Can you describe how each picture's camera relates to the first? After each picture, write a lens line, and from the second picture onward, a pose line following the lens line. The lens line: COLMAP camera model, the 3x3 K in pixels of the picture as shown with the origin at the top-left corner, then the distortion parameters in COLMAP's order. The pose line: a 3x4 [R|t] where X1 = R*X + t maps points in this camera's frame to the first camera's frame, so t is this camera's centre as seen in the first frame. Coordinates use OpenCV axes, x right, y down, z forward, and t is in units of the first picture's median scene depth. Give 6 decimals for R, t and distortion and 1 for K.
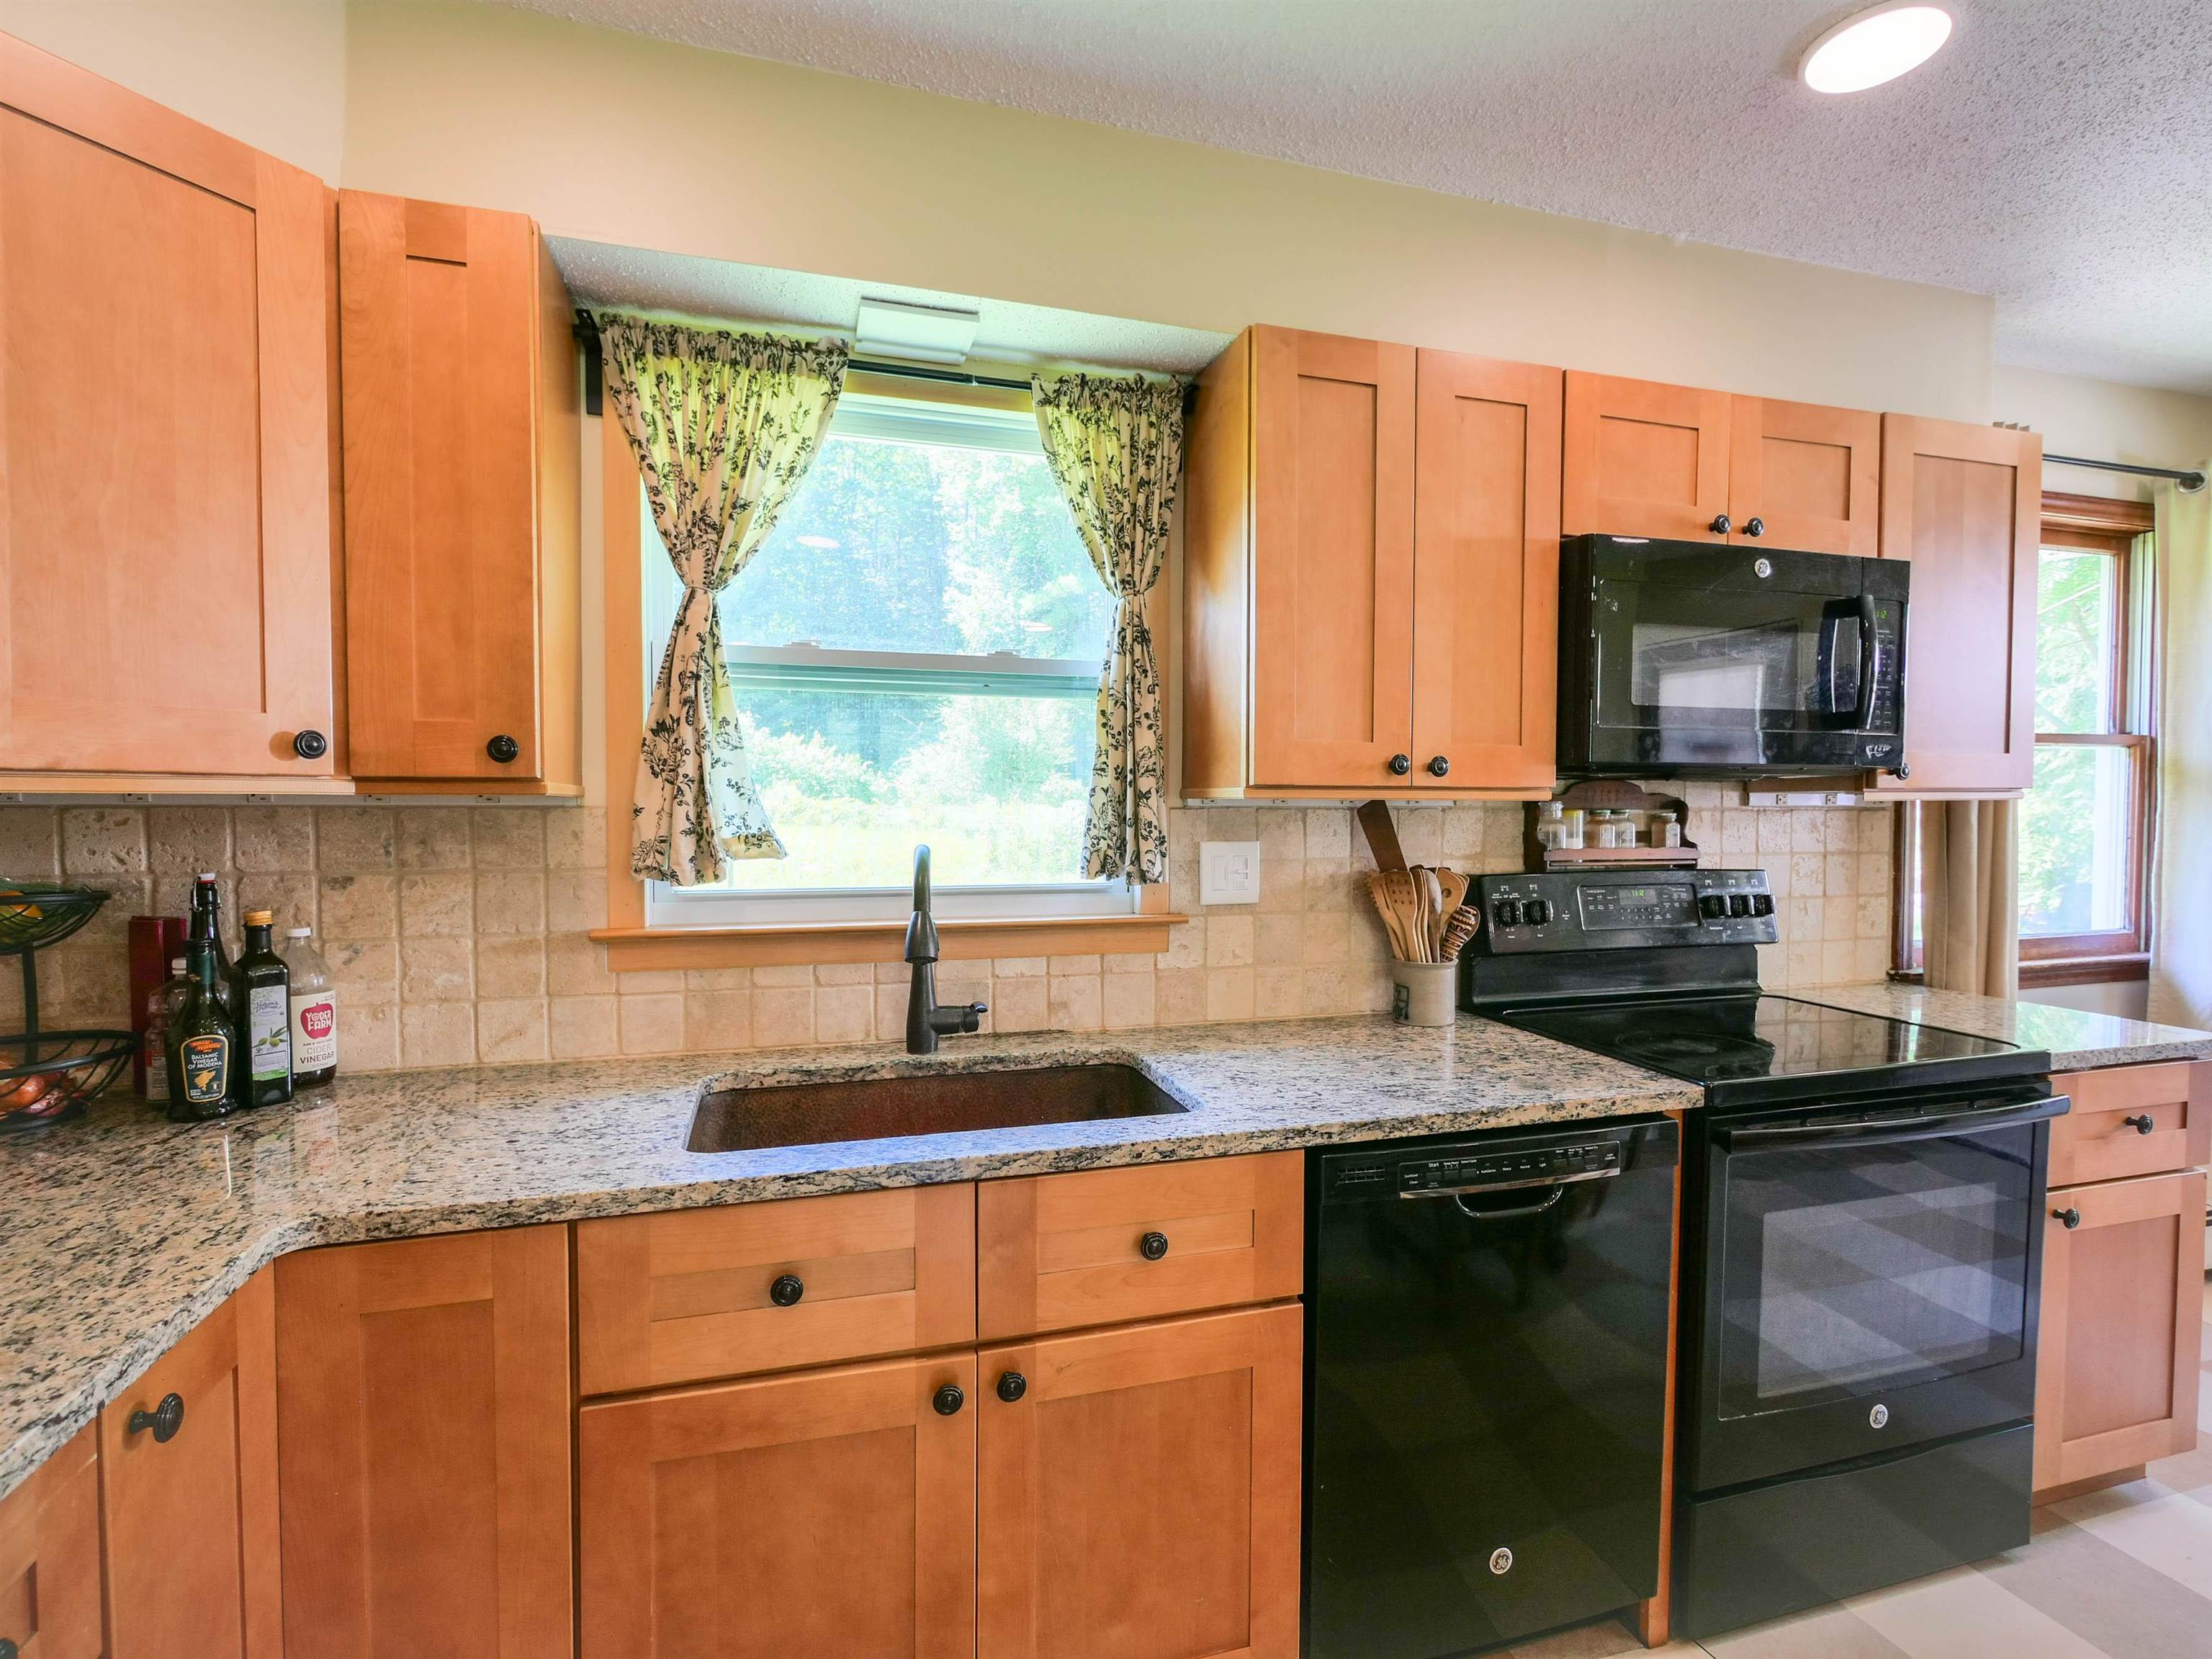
lens RADIAL K [[1067.8, 0, 1103.9], [0, 1067.8, 830.6], [0, 0, 1]] dist [0.003322, -0.001824]
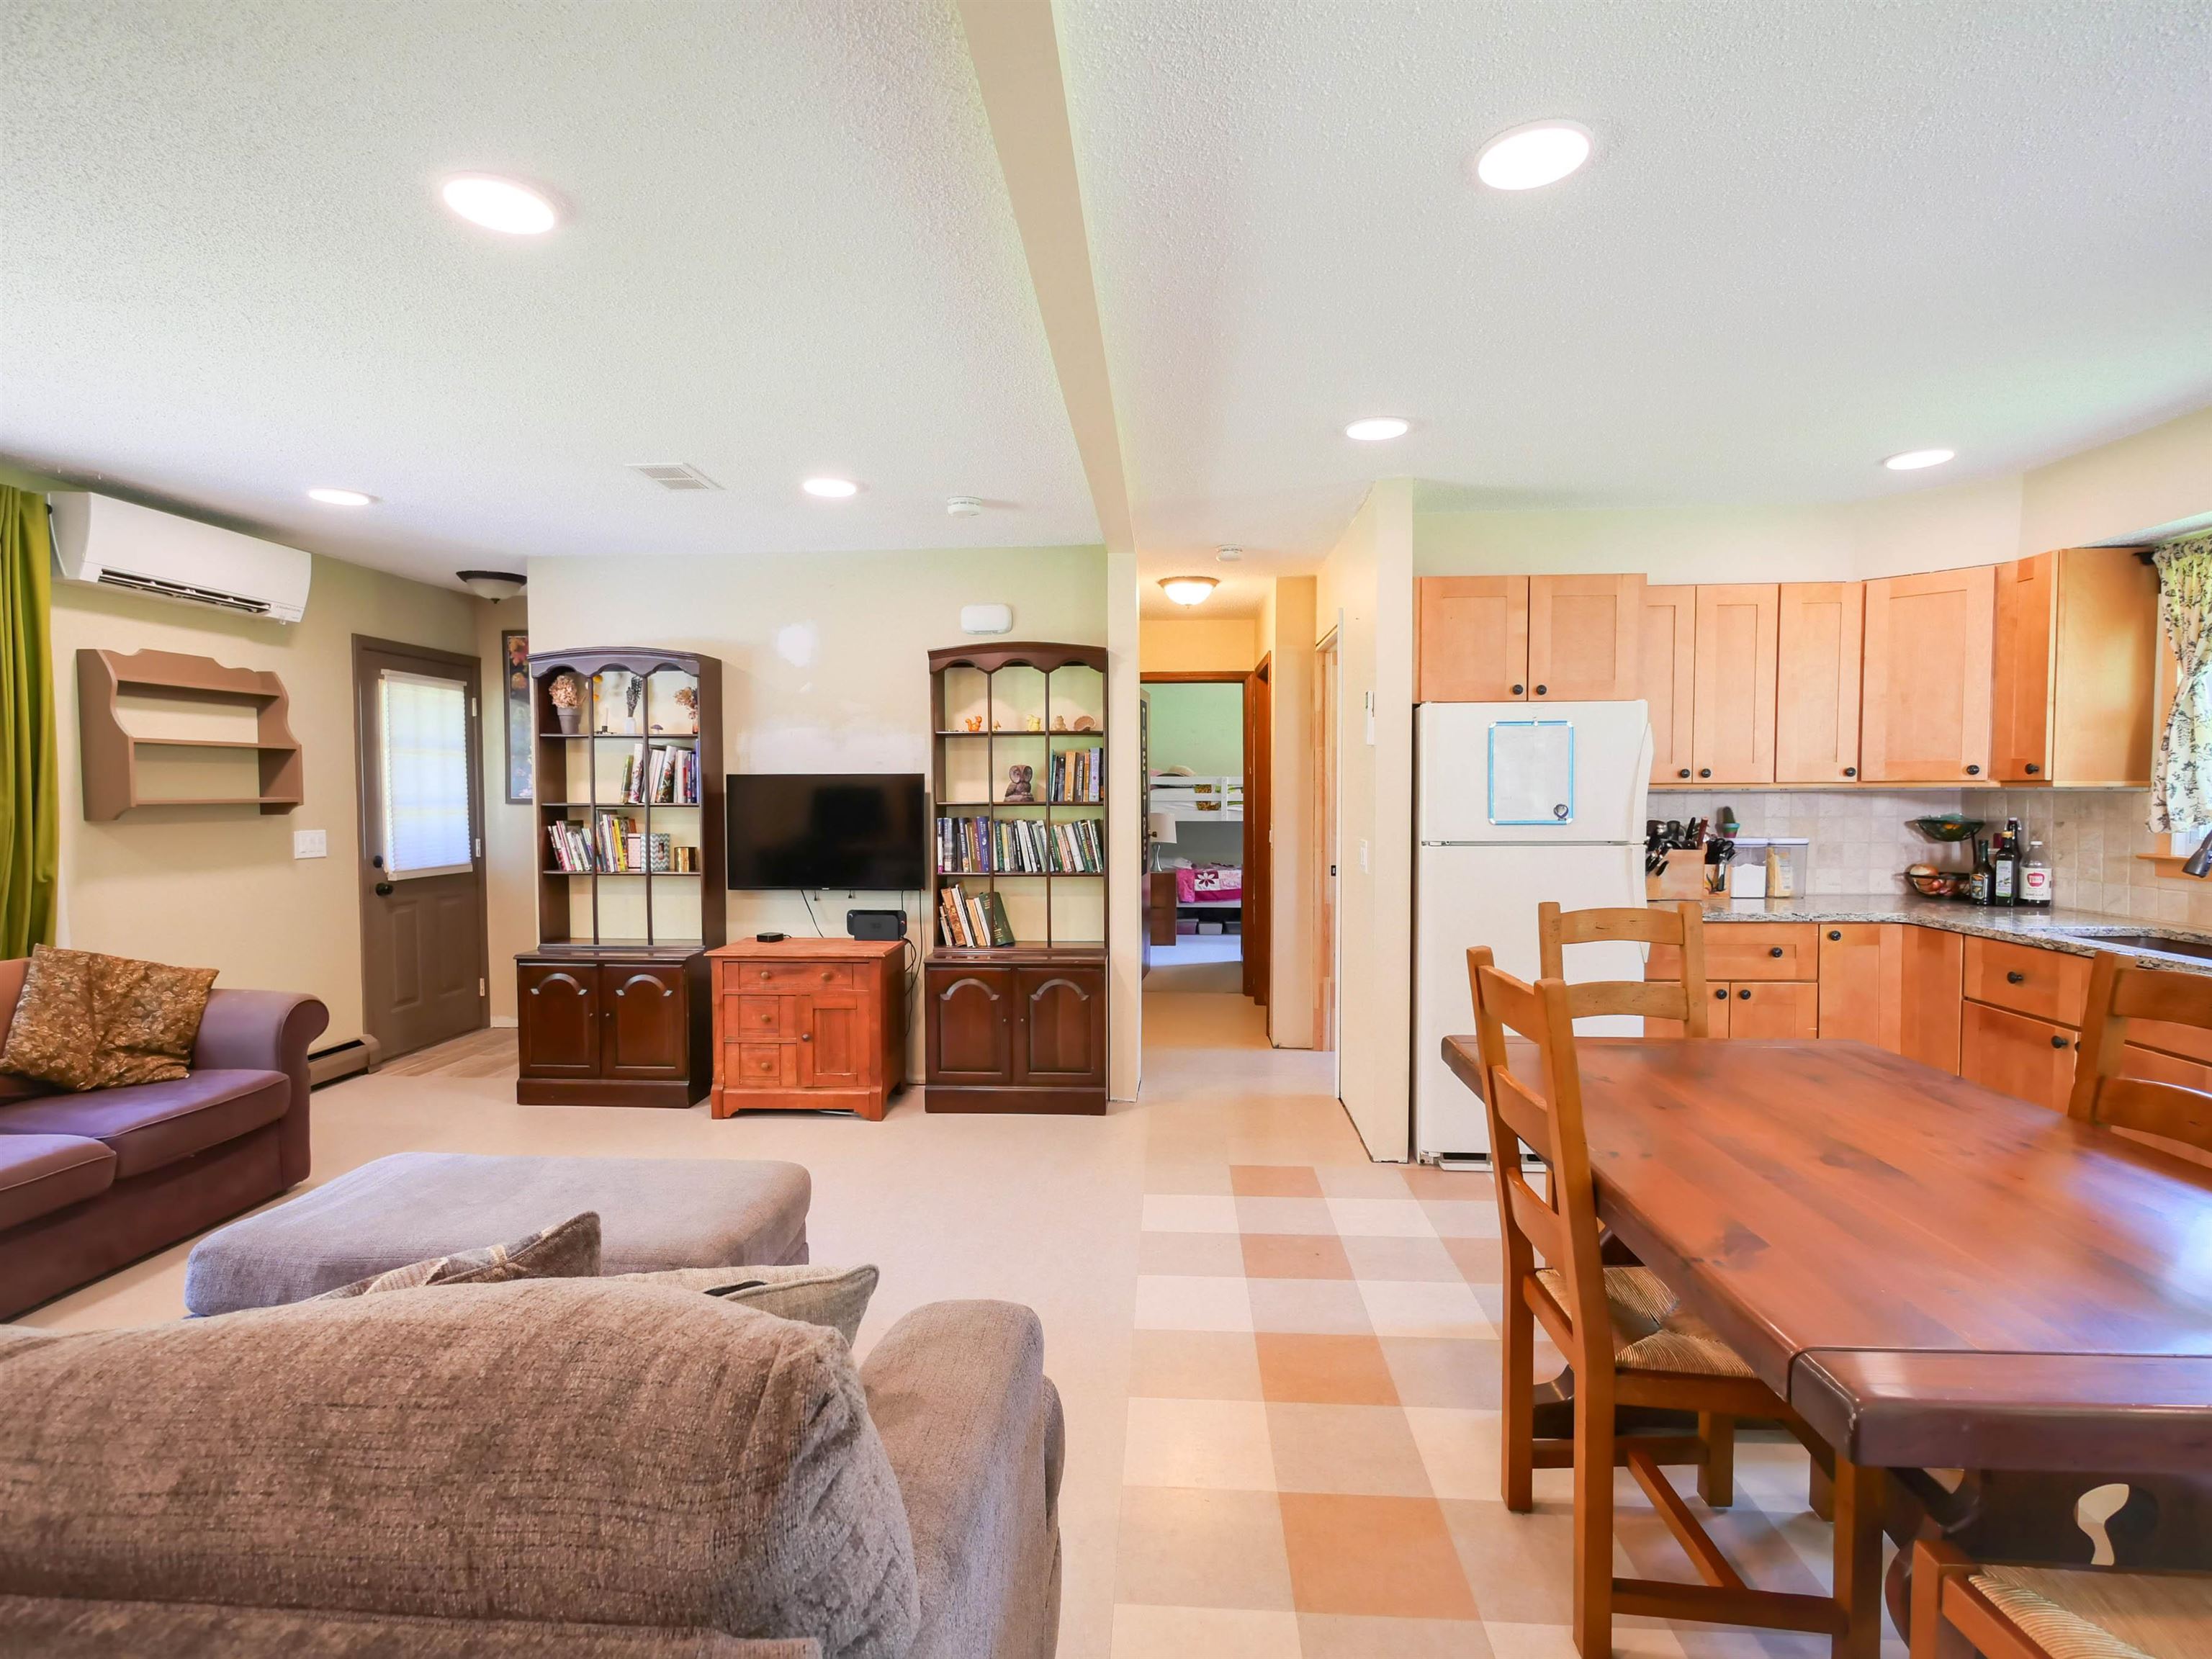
lens RADIAL K [[1067.8, 0, 1094.0], [0, 1067.8, 835.0], [0, 0, 1]] dist [0.003322, -0.001824]
pose [[-0.356032, 0.039419, -0.933642, 2.062304], [-0.021128, 0.998515, 0.050215, -0.000090], [0.934235, 0.037605, -0.354670, -0.126801]]
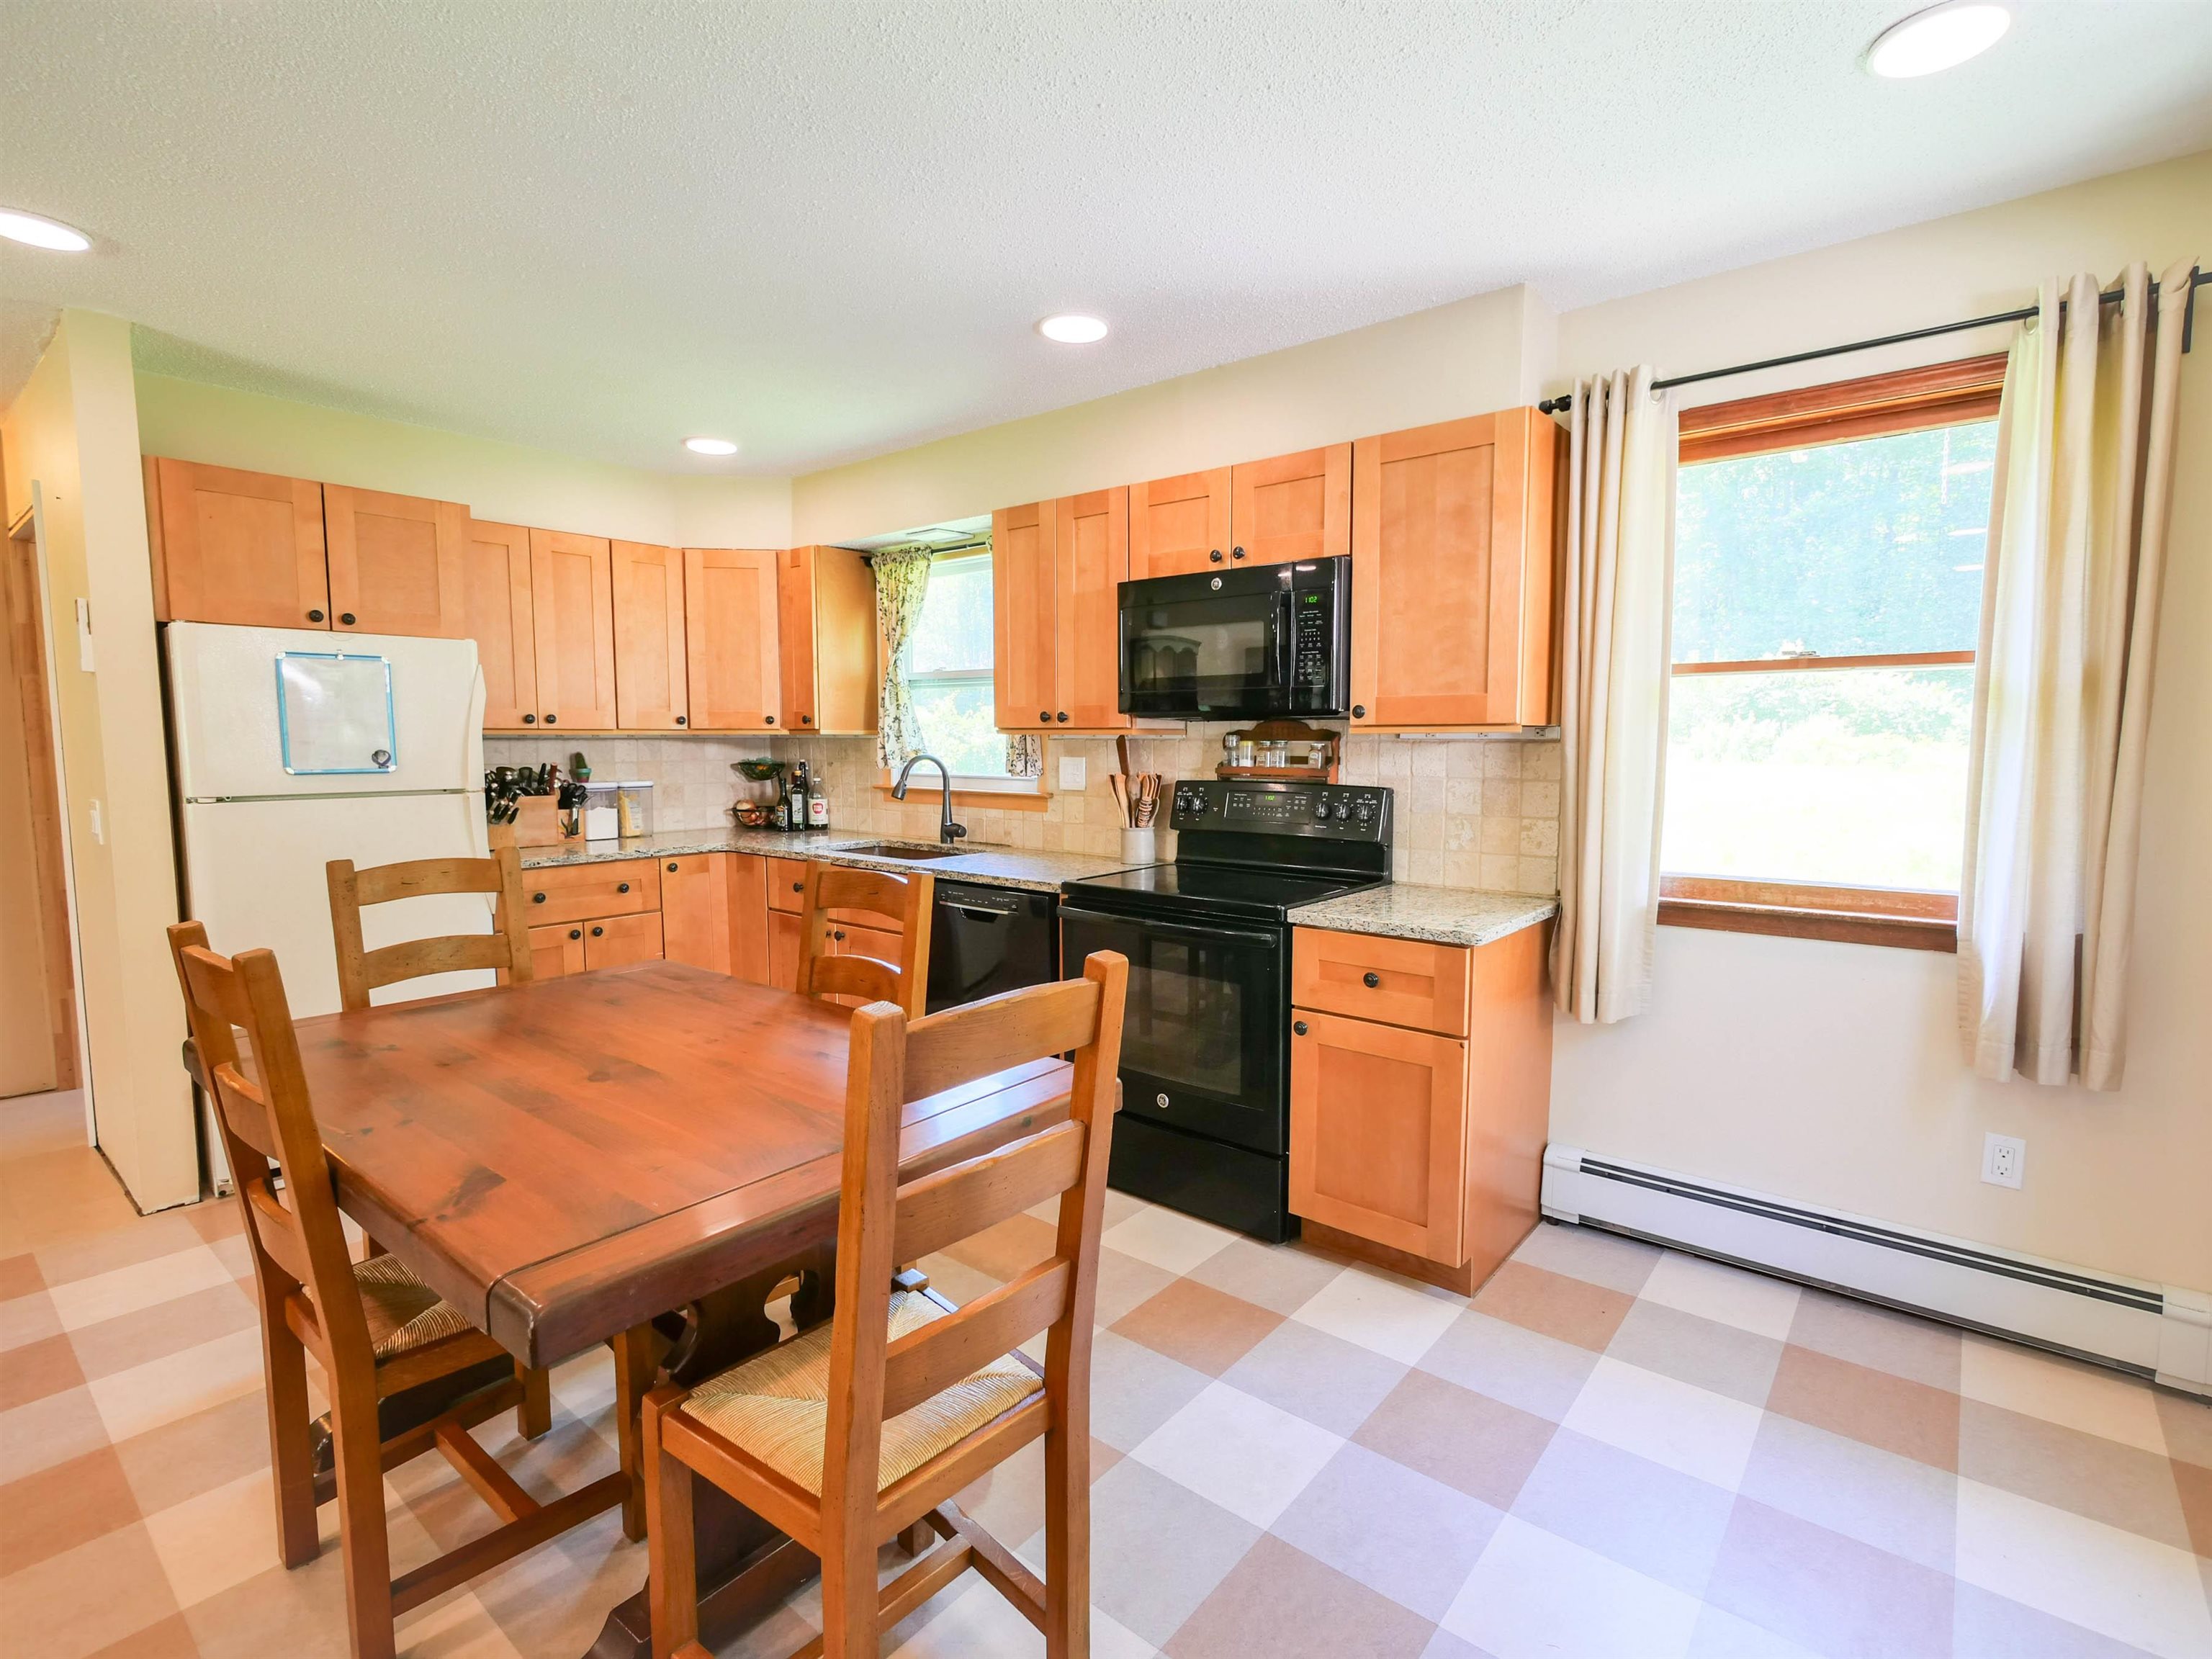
lens RADIAL K [[1067.8, 0, 1115.5], [0, 1067.8, 830.2], [0, 0, 1]] dist [0.003322, -0.001824]
pose [[0.552028, 0.070841, -0.830811, 2.054733], [-0.021530, 0.997263, 0.070728, 0.004872], [0.833548, -0.021157, 0.552042, 0.018551]]
